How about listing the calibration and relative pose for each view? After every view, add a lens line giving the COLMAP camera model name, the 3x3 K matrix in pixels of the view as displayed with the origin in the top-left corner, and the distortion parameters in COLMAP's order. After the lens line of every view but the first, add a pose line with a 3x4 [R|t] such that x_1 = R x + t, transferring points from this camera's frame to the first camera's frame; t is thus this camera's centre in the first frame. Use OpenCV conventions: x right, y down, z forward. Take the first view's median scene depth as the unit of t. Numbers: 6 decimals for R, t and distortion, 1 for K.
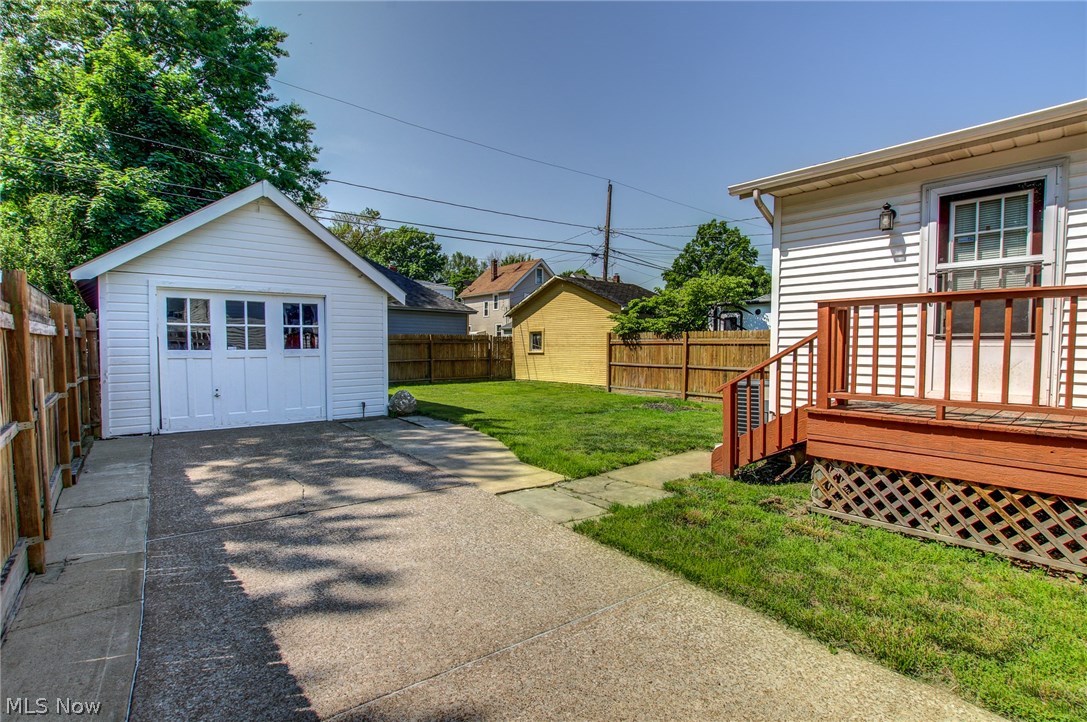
lens RADIAL K [[529.8, 0, 543.5], [0, 529.8, 361.0], [0, 0, 1]] dist [-0.001738, -0.000194]
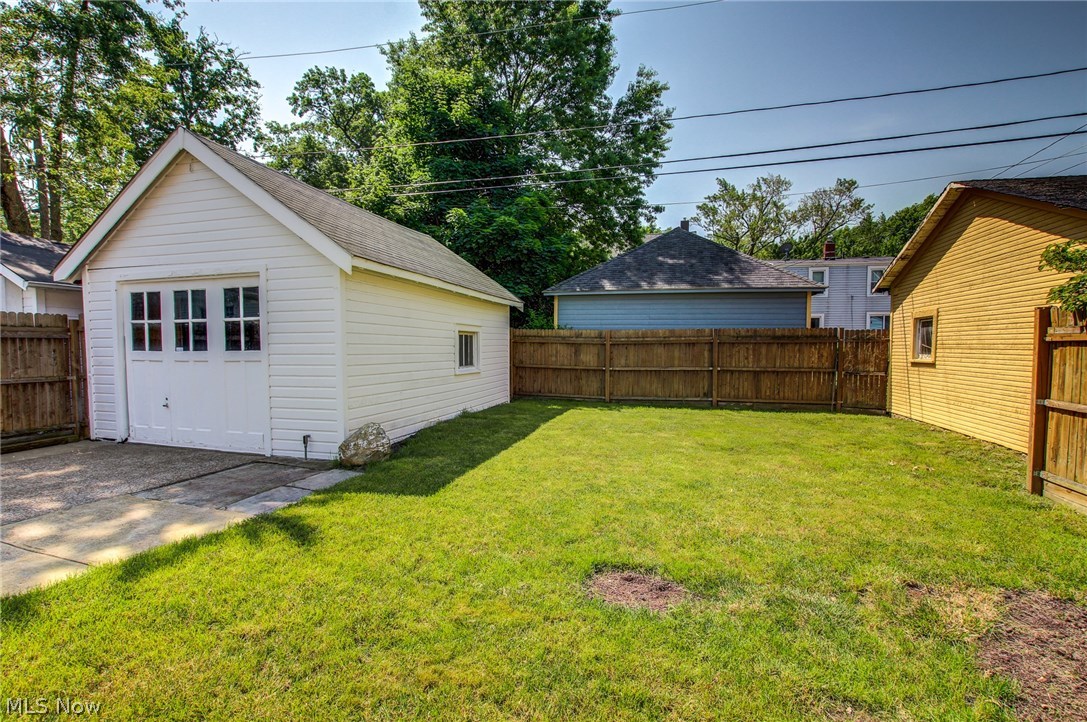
lens RADIAL K [[517.0, 0, 543.5], [0, 517.0, 361.0], [0, 0, 1]] dist [-0.030954, -0.000193]
pose [[0.559292, 0.025110, -0.828591, 0.208060], [-0.025692, 0.999586, 0.012950, -0.016994], [0.828573, 0.014045, 0.559705, 0.576610]]
